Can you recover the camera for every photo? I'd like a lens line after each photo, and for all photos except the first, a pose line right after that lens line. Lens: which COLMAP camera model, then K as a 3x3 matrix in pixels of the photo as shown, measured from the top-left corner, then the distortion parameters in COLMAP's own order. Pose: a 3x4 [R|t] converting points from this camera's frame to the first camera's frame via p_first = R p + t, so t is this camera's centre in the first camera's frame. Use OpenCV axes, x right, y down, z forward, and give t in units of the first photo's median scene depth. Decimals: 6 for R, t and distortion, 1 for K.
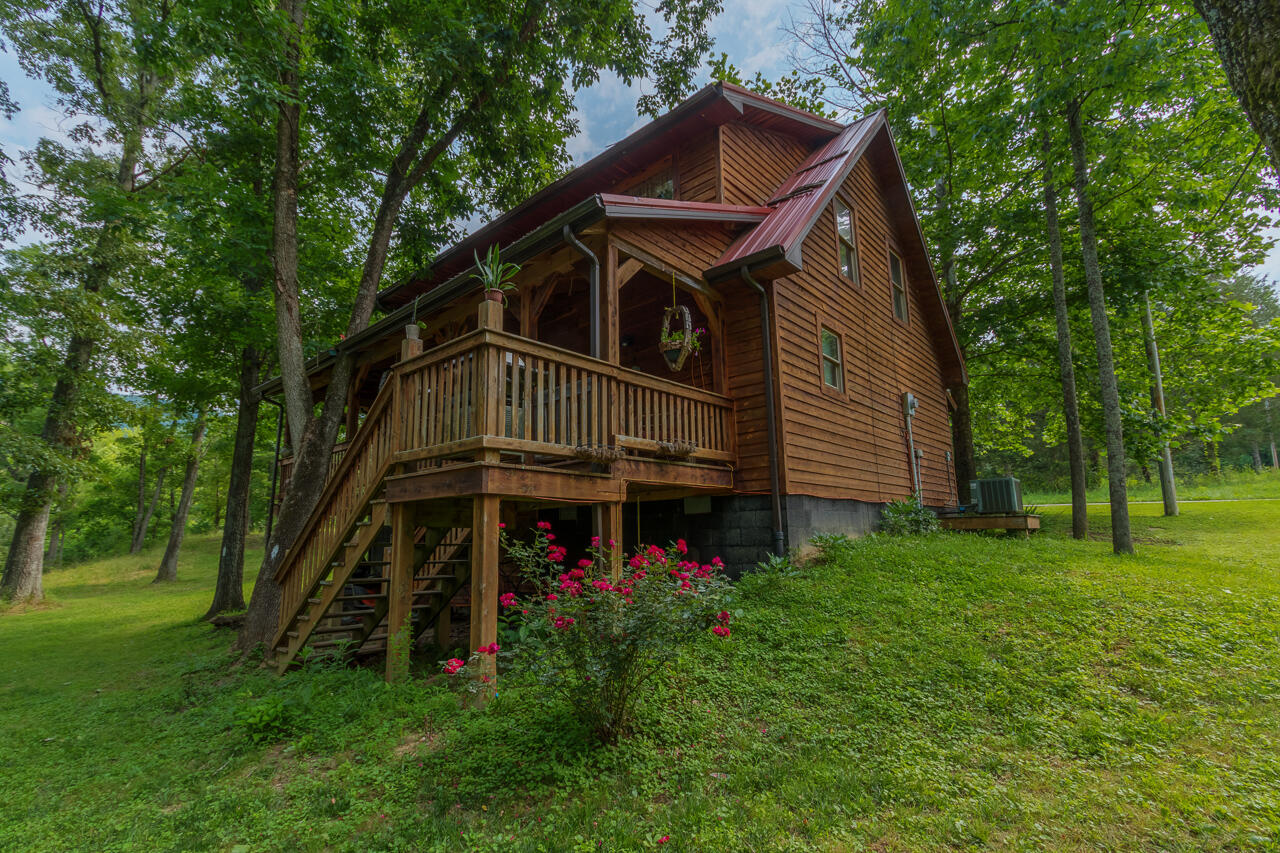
lens RADIAL K [[580.9, 0, 640.0], [0, 580.9, 426.5], [0, 0, 1]] dist [0.000245, -0.000086]
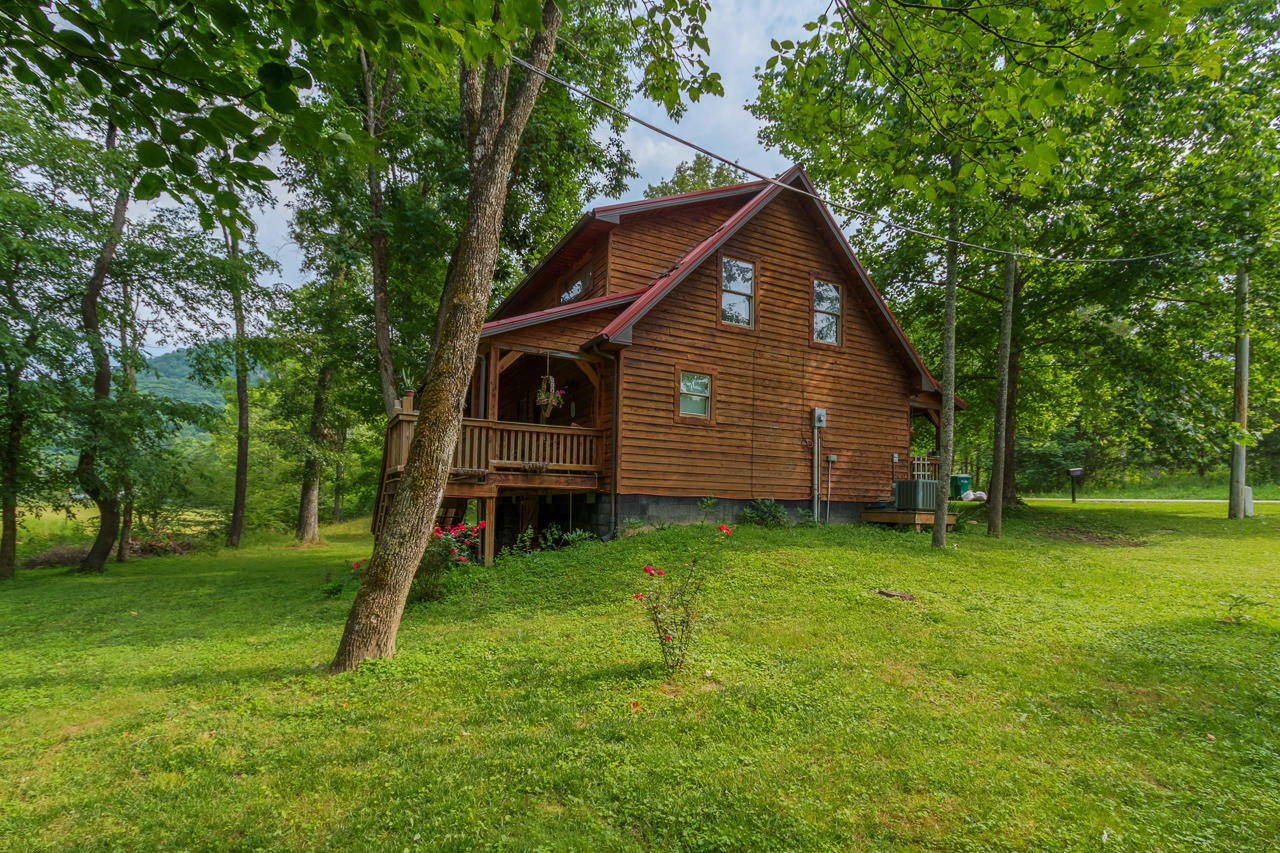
lens RADIAL K [[600.1, 0, 641.7], [0, 600.1, 479.7], [0, 0, 1]] dist [-0.001204, -0.000107]
pose [[0.940891, 0.019833, -0.338128, 0.876692], [0.024702, 0.991608, 0.126900, -0.127741], [0.337807, -0.127752, 0.932505, -0.496397]]
